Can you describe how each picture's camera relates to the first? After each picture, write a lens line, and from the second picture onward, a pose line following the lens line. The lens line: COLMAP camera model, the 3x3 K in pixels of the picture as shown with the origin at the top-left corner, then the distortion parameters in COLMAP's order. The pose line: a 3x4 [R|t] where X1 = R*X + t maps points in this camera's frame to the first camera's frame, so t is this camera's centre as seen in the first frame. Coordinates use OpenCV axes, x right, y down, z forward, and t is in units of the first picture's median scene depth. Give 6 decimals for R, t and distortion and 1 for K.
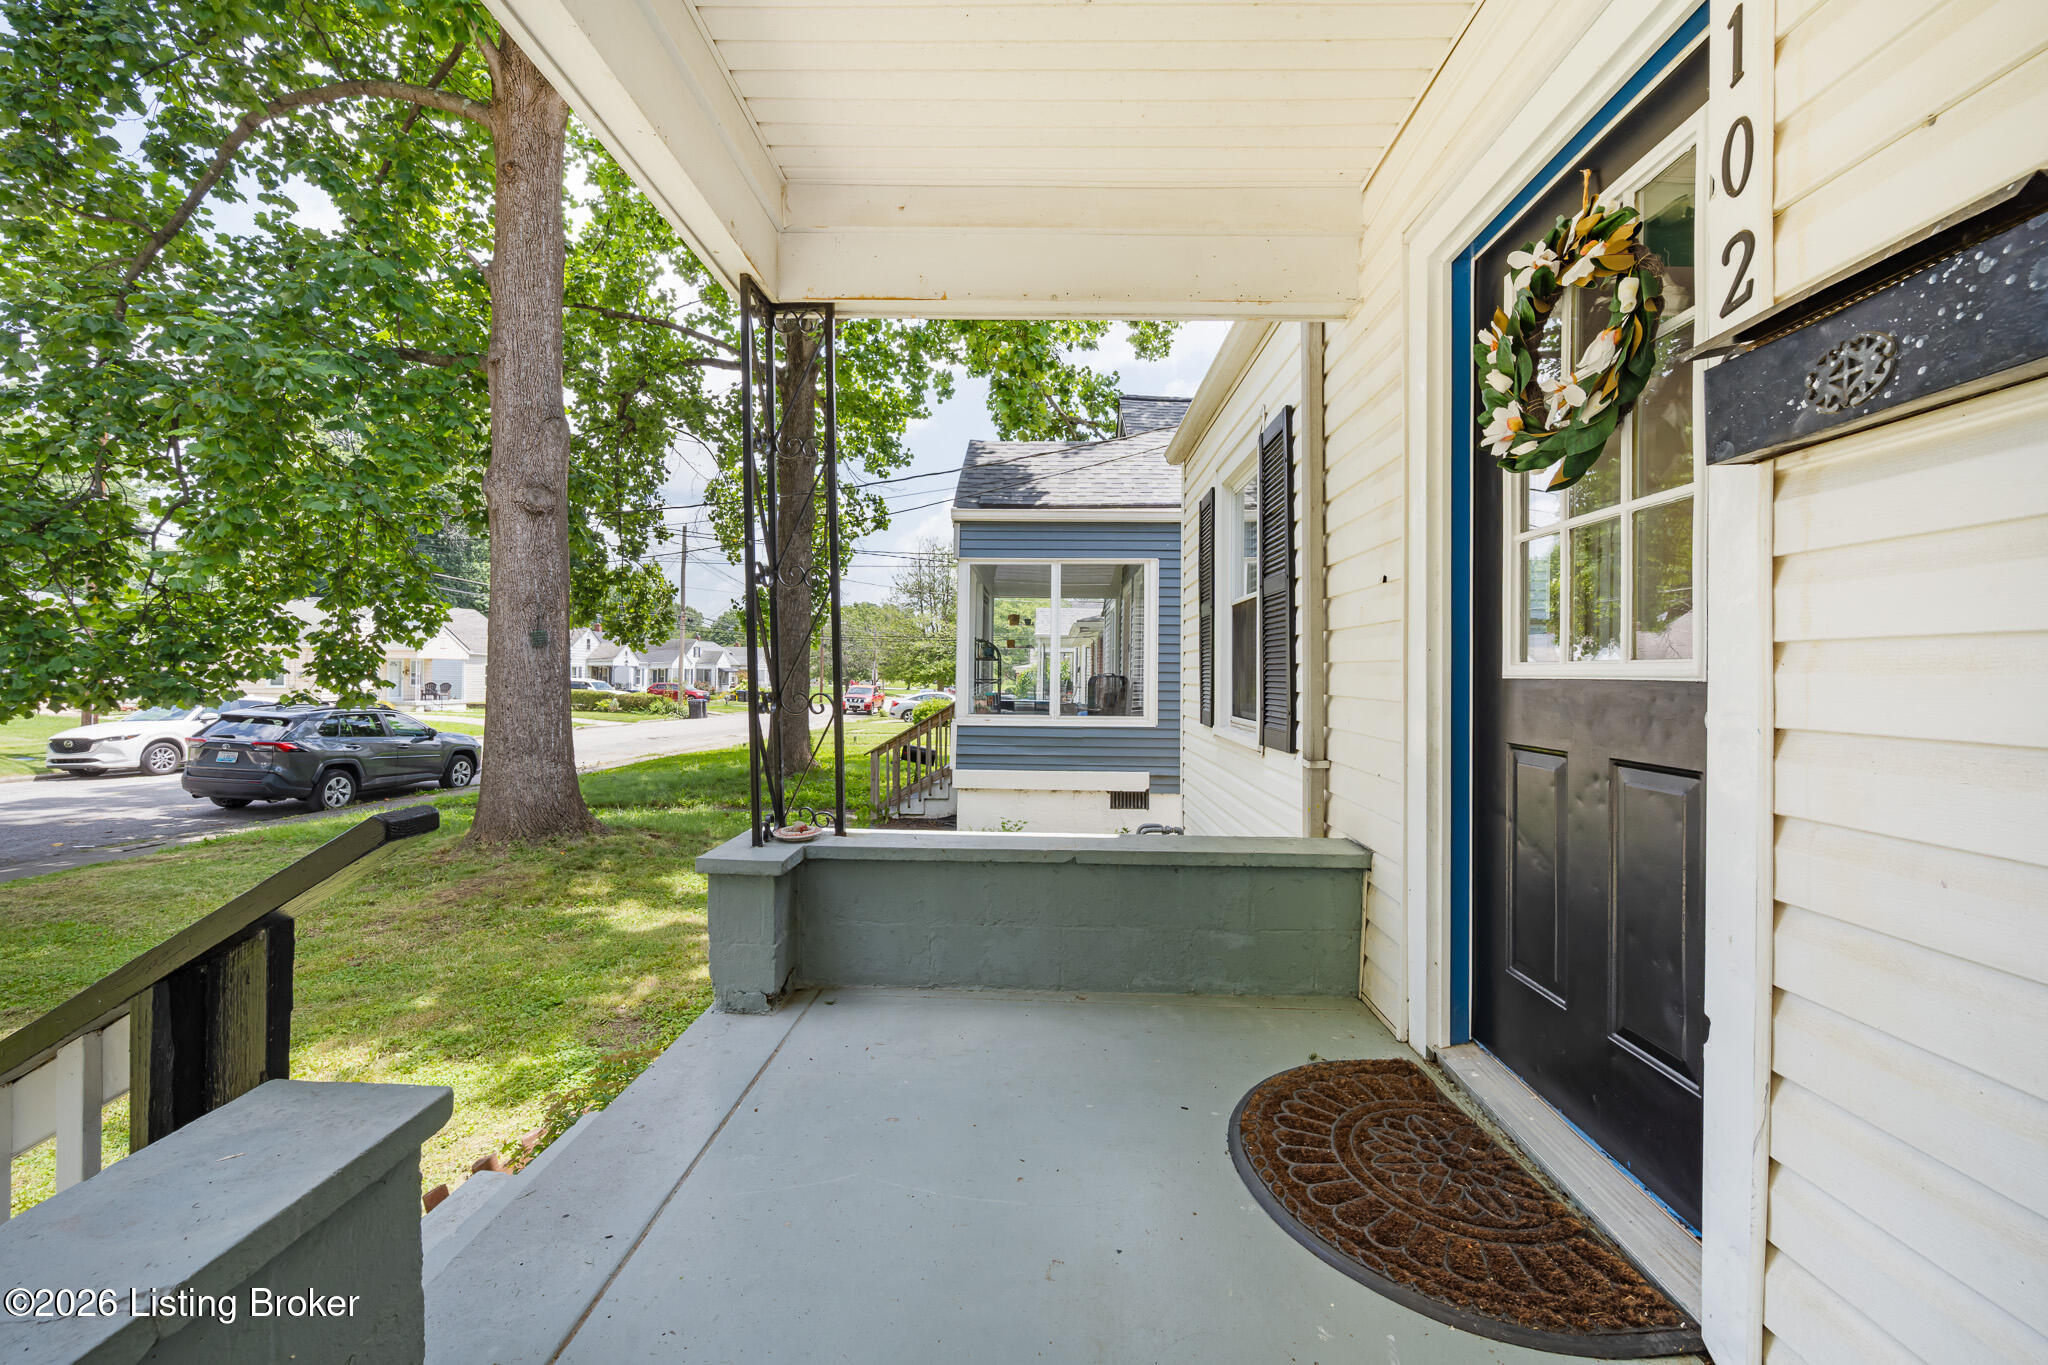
lens RADIAL K [[821.6, 0, 1023.8], [0, 821.6, 674.6], [0, 0, 1]] dist [-0.003357, 0.000065]
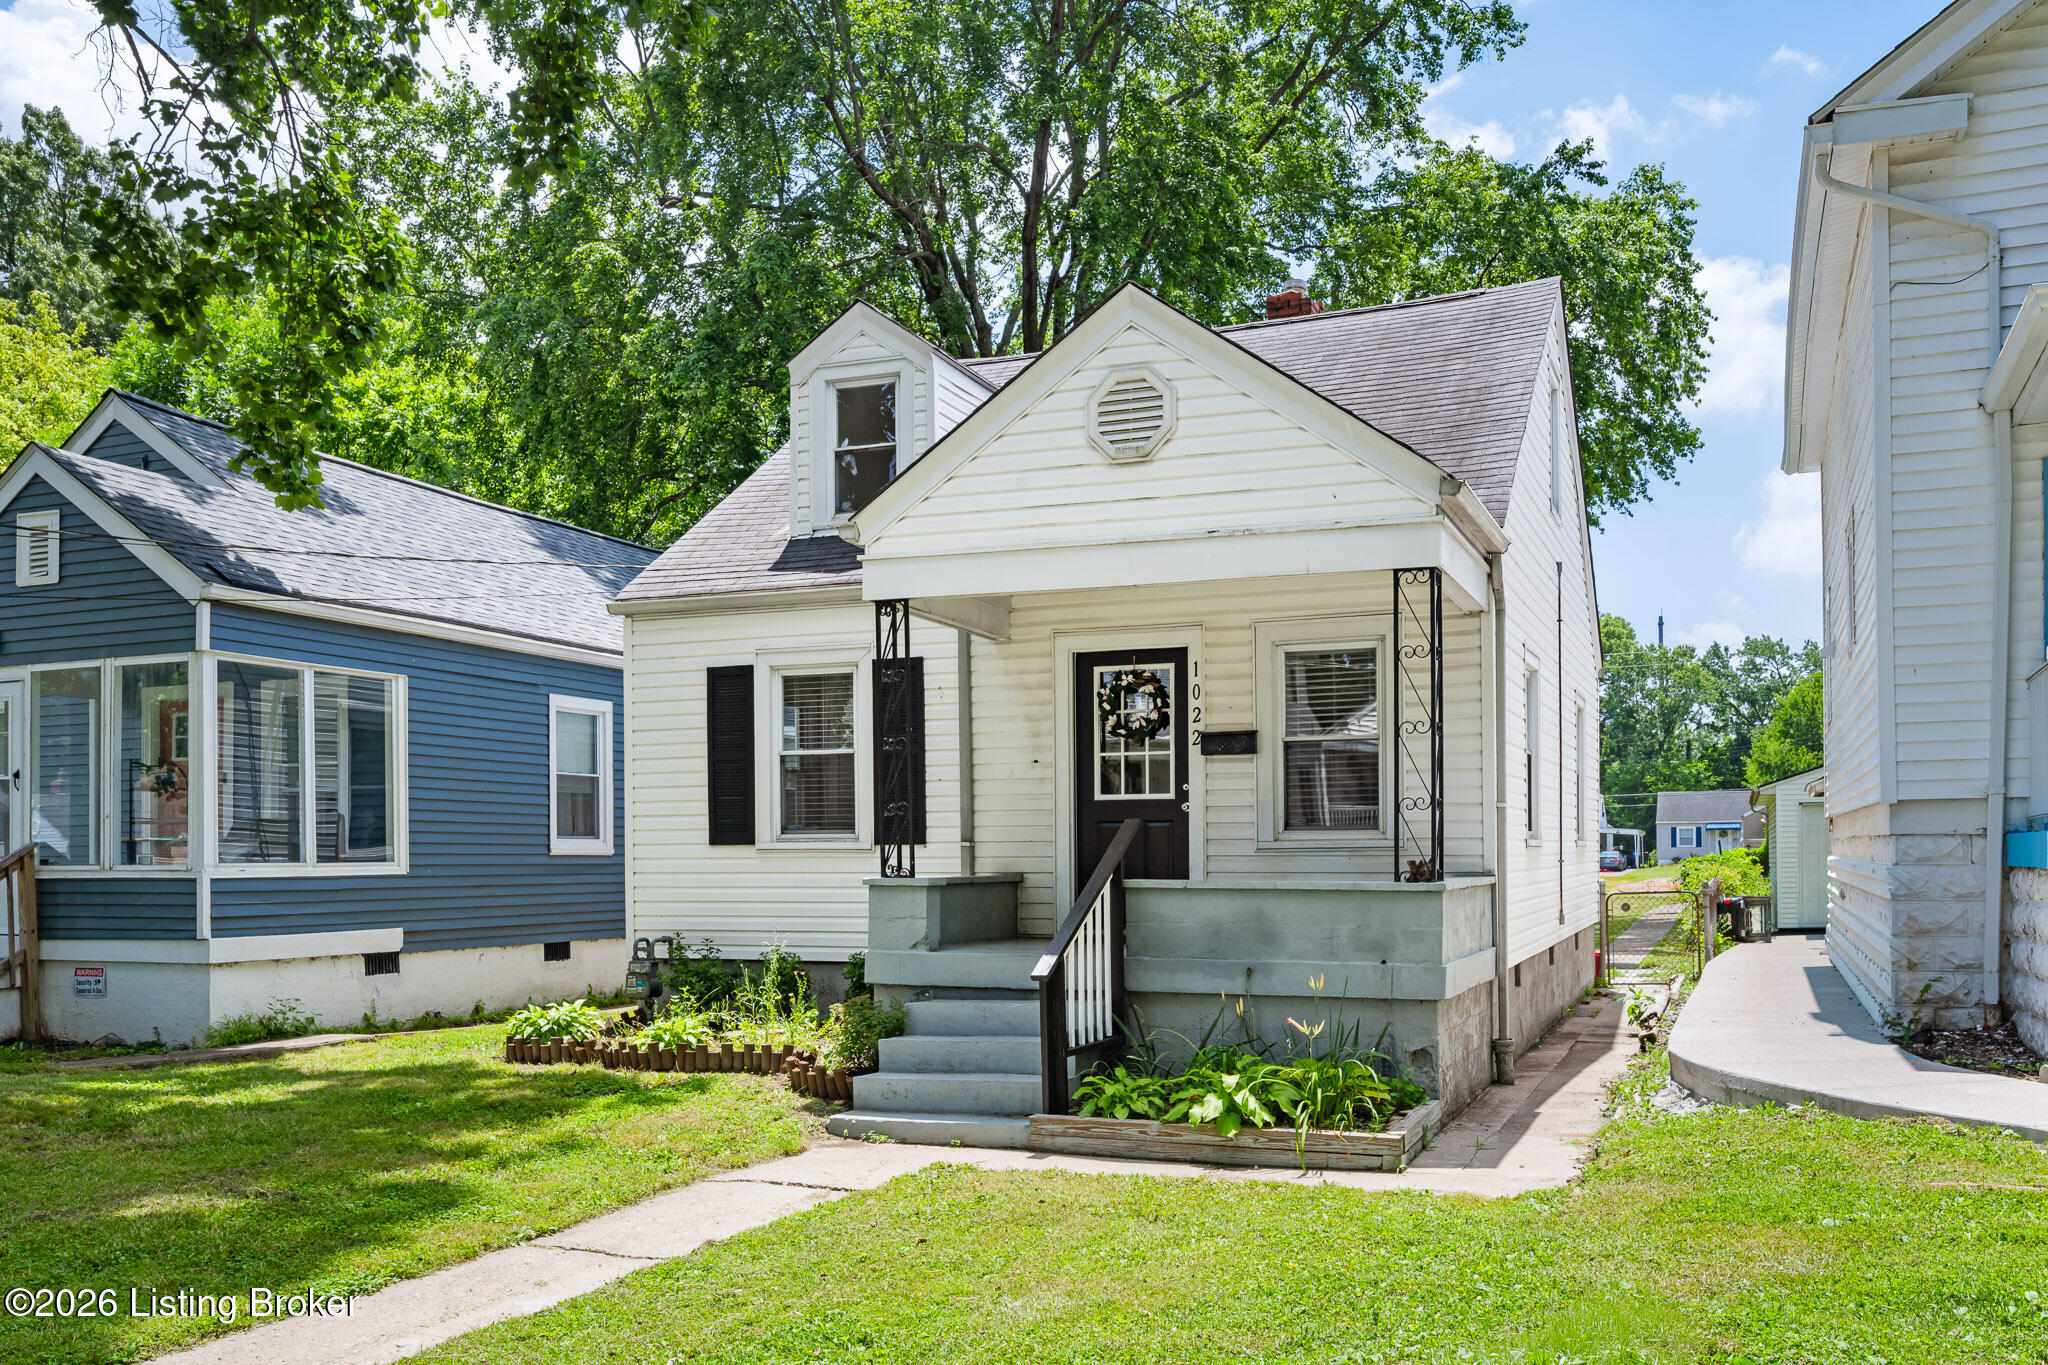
lens RADIAL K [[1694.8, 0, 1080.5], [0, 1694.8, 852.2], [0, 0, 1]] dist [0.007128, -0.009979]
pose [[0.333240, -0.008595, 0.942803, -1.035452], [0.008820, 0.999943, 0.005998, 0.030134], [-0.942801, 0.006317, 0.333297, -0.195853]]
